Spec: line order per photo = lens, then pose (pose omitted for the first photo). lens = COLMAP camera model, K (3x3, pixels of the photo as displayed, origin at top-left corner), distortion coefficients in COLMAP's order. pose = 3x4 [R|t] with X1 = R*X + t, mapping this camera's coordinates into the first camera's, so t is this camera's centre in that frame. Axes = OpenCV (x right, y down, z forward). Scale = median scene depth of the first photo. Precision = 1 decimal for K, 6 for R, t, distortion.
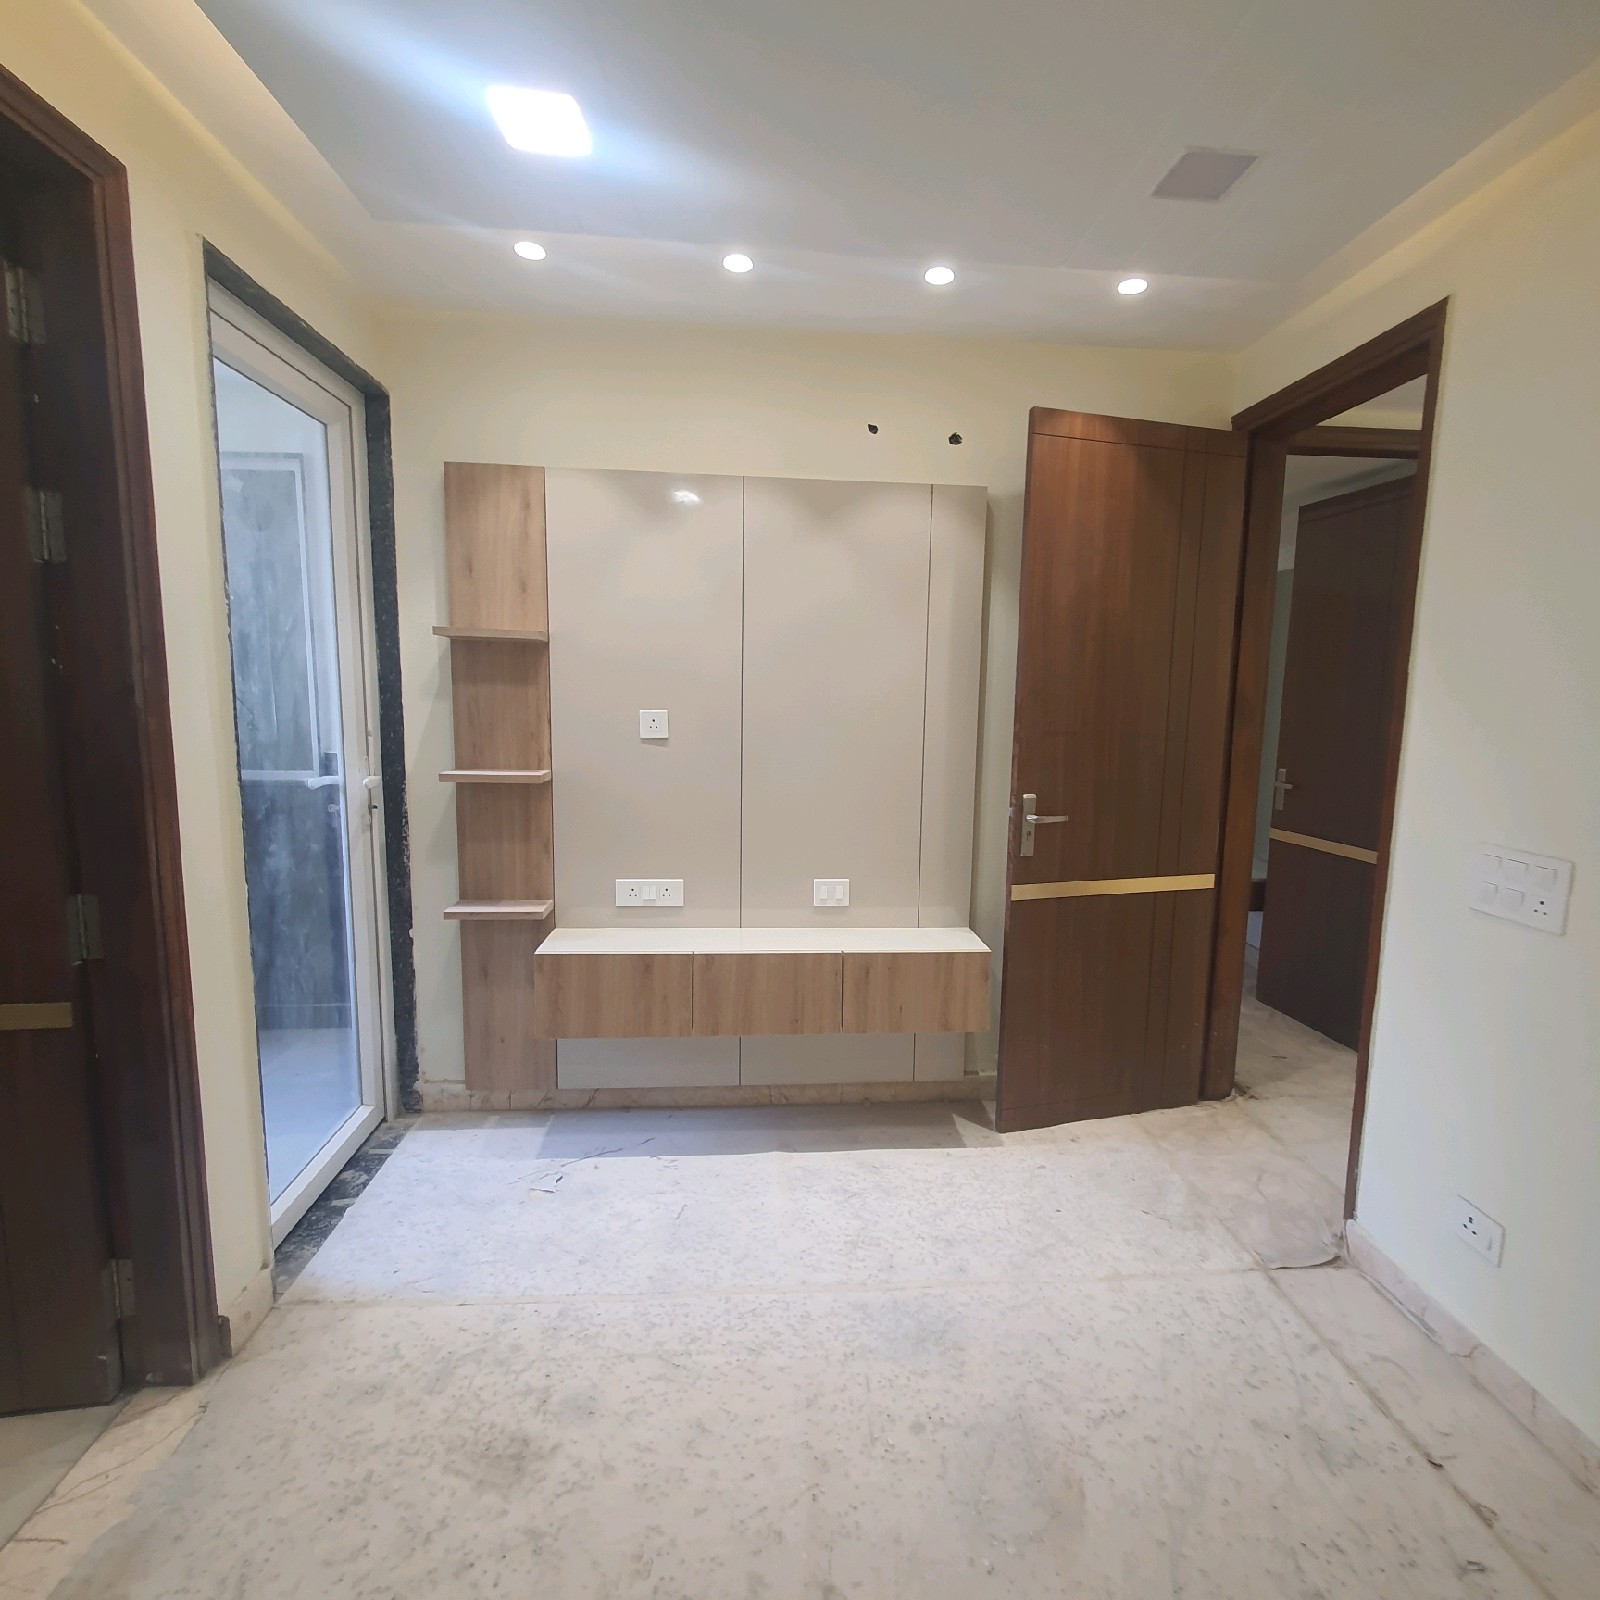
lens RADIAL K [[846.7, 0, 825.5], [0, 846.7, 796.5], [0, 0, 1]] dist [0.004806, -0.002263]
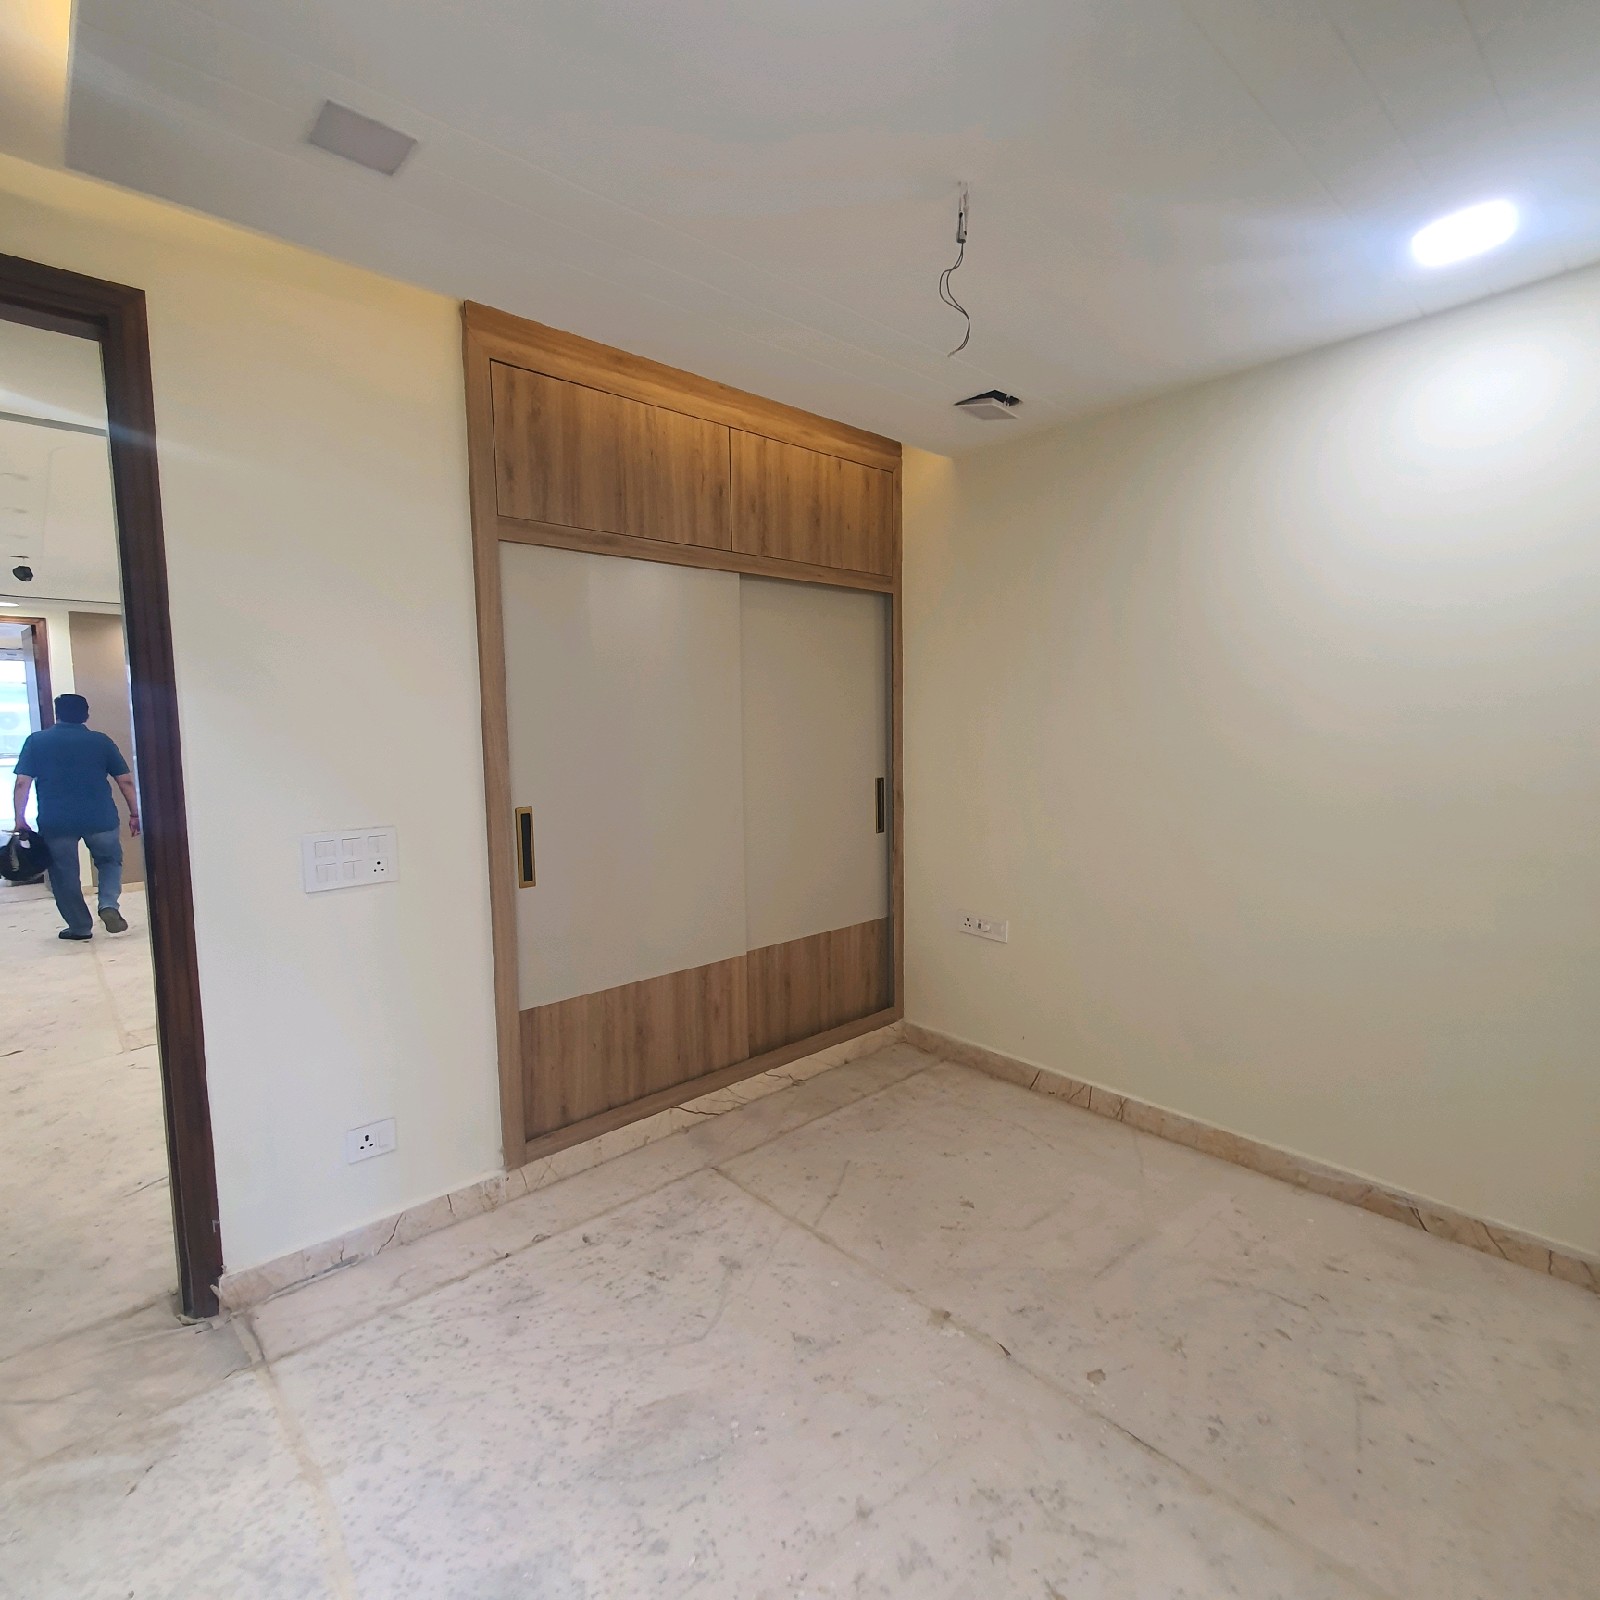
lens RADIAL K [[846.7, 0, 825.5], [0, 846.7, 796.5], [0, 0, 1]] dist [0.004806, -0.002263]
pose [[-0.622738, -0.082400, 0.778079, -0.592531], [0.098805, 0.978197, 0.182671, -0.144175], [-0.776166, 0.190635, -0.601019, 1.209512]]
